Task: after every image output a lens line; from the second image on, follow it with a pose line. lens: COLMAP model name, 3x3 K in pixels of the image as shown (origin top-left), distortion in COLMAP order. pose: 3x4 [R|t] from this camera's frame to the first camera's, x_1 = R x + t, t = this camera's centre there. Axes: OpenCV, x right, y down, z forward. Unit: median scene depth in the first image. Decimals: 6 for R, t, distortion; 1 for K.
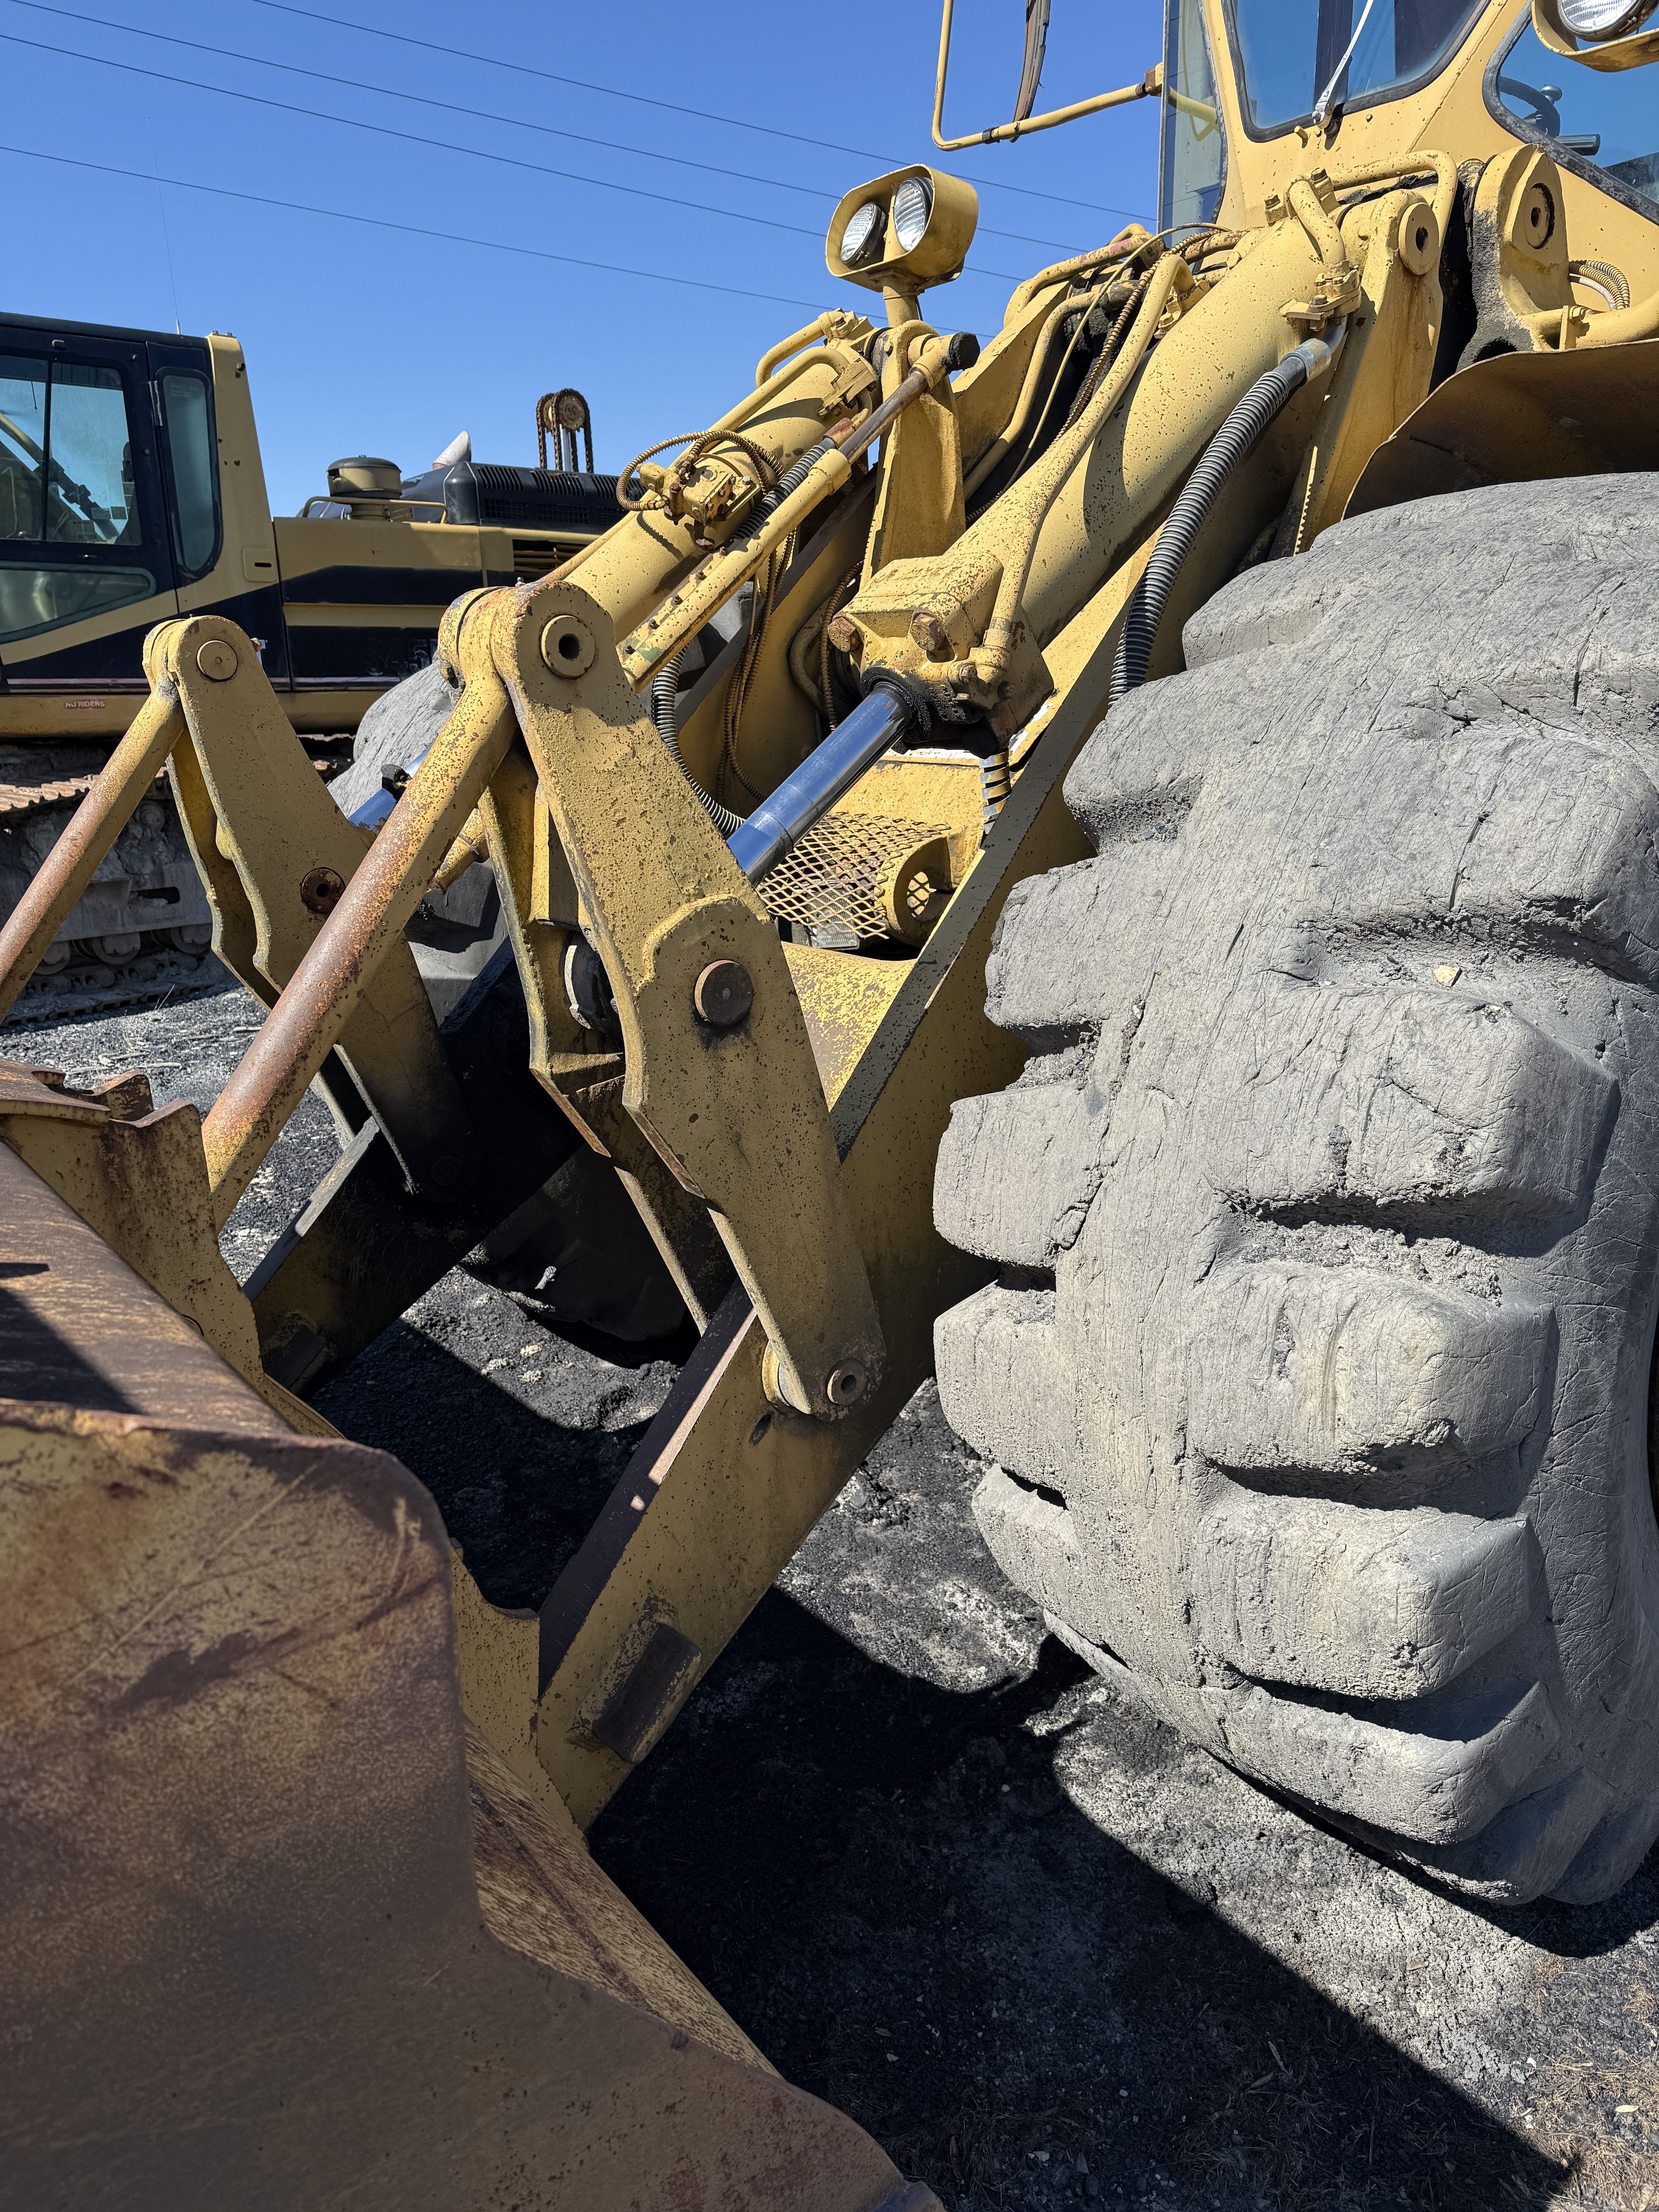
lens RADIAL K [[1689.9, 0, 829.5], [0, 1689.9, 1106.0], [0, 0, 1]] dist [0.128367, -0.244666]
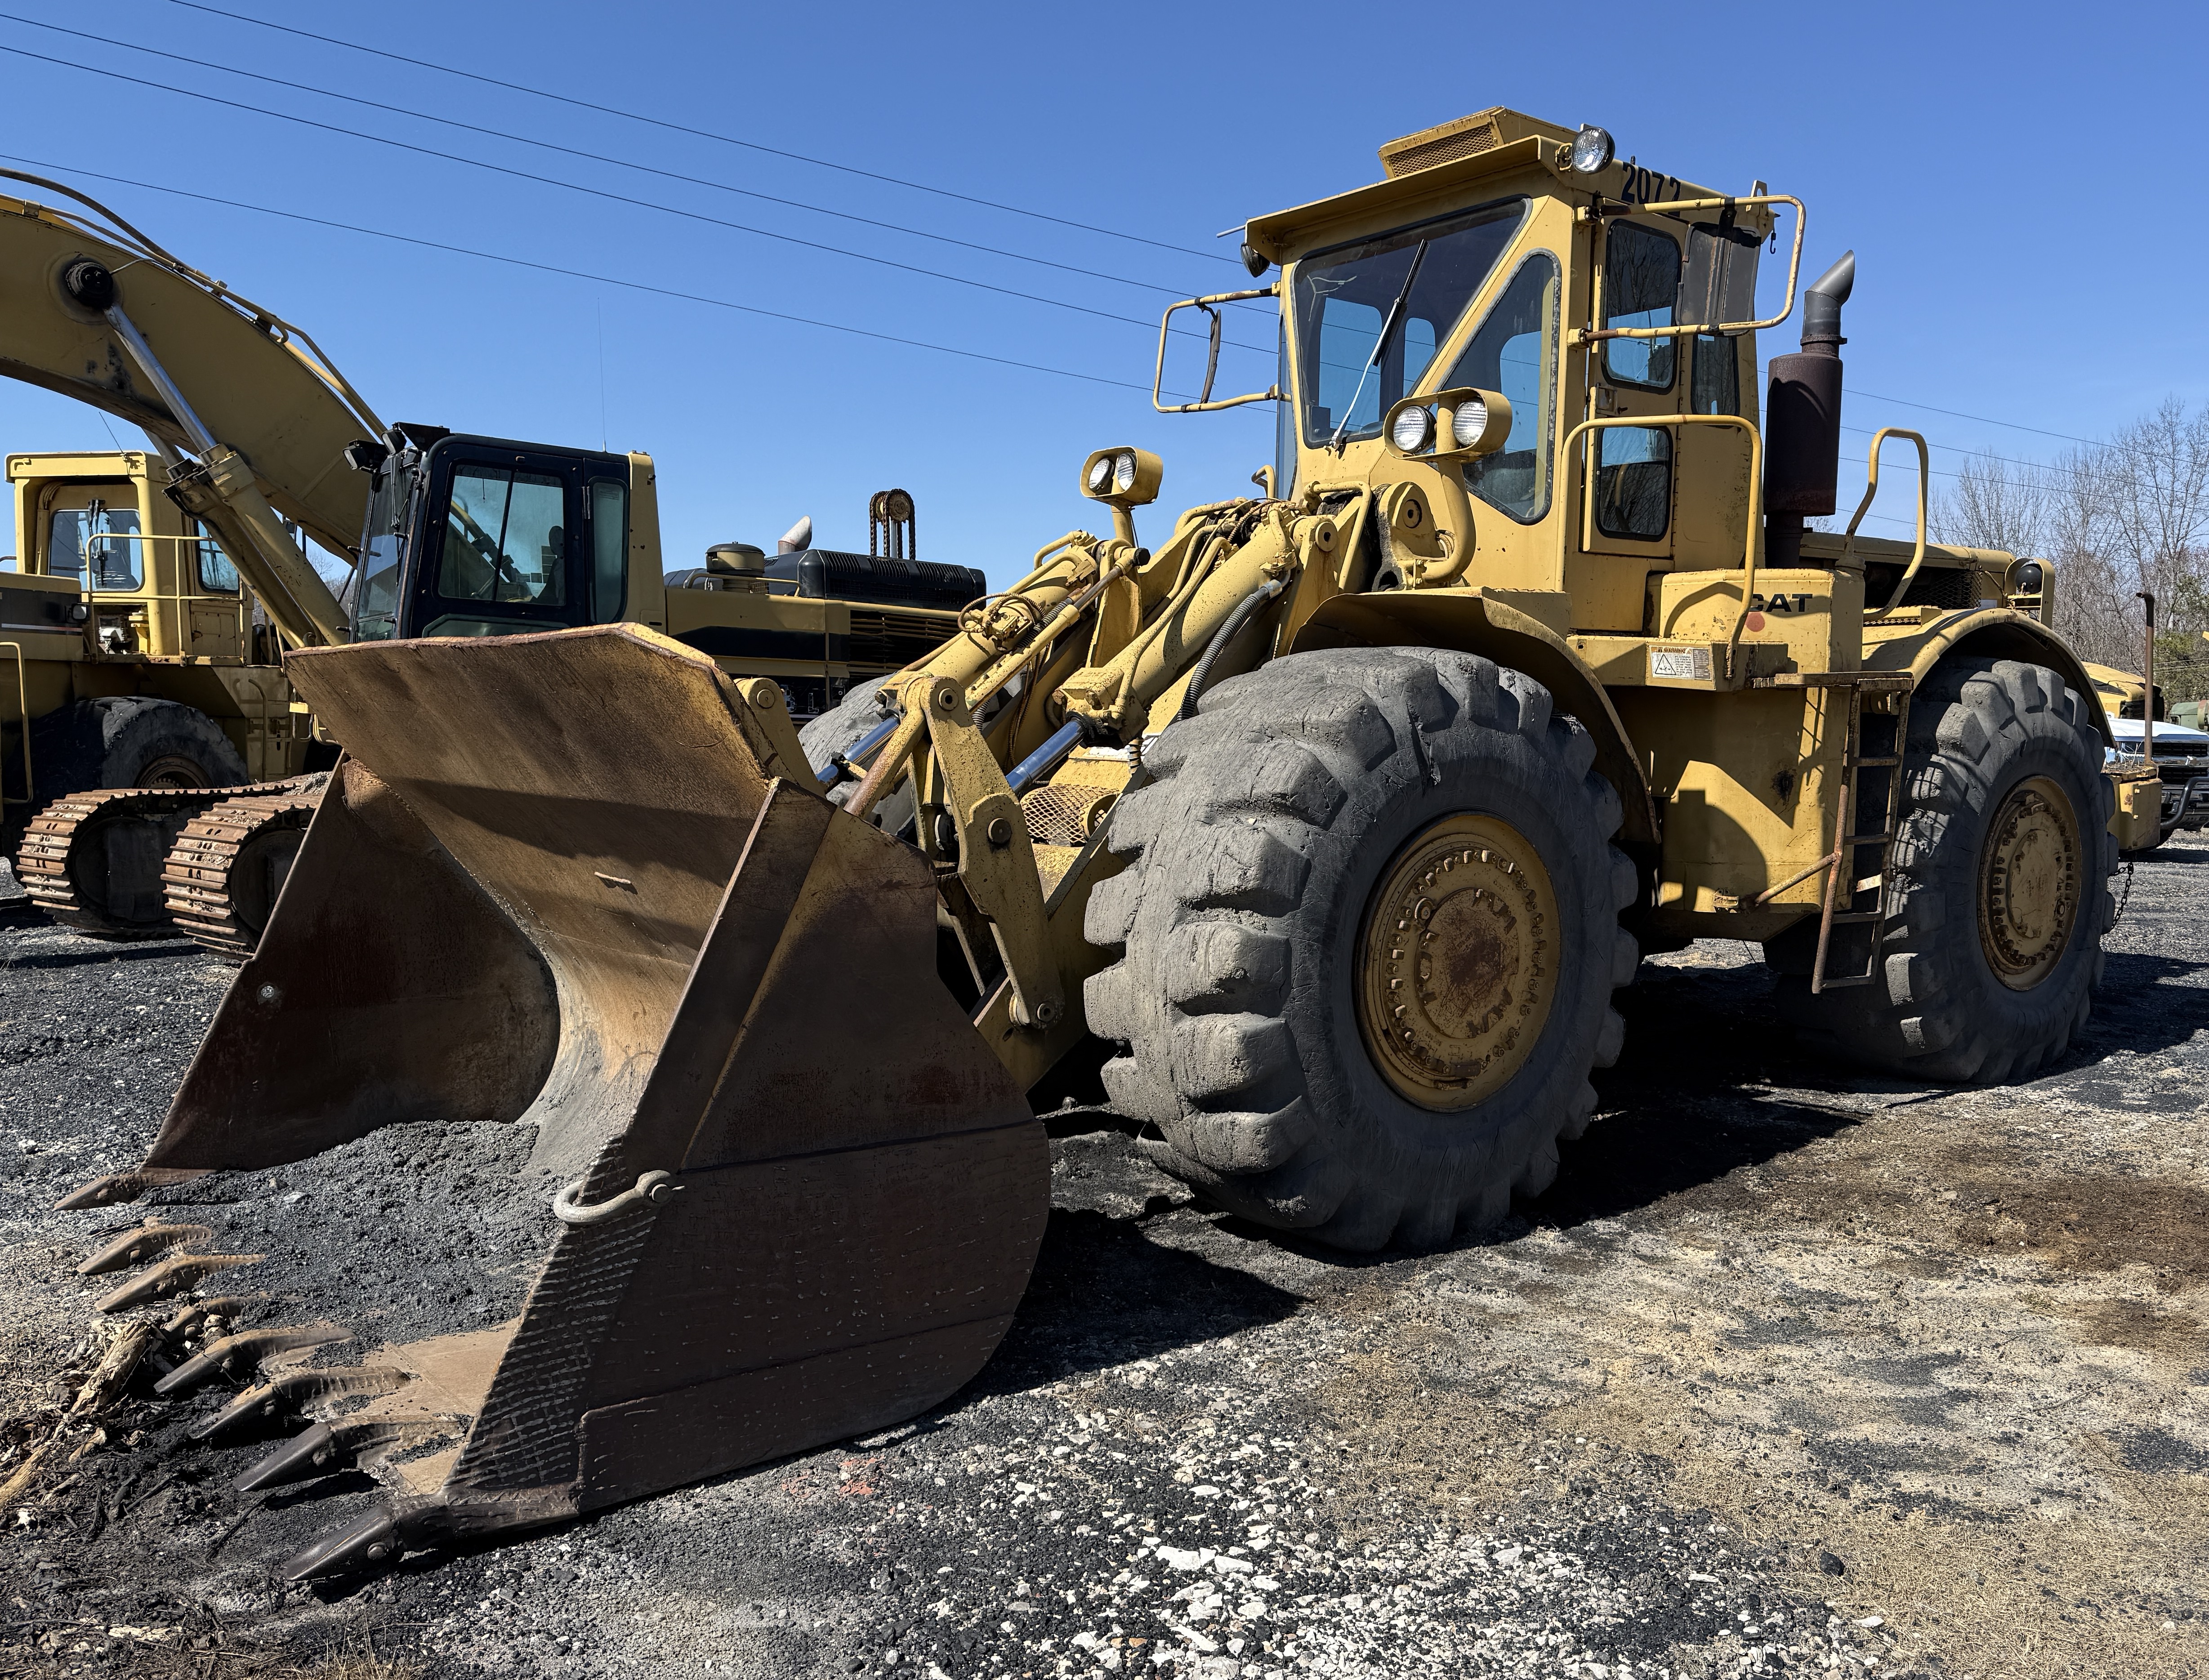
lens RADIAL K [[1916.4, 0, 1188.3], [0, 1916.4, 840.2], [0, 0, 1]] dist [0.158380, 0.000559]
pose [[0.999068, 0.032919, 0.027901, 0.109447], [-0.027038, 0.981449, -0.189807, 0.379125], [-0.033632, 0.188876, 0.981425, -1.433660]]
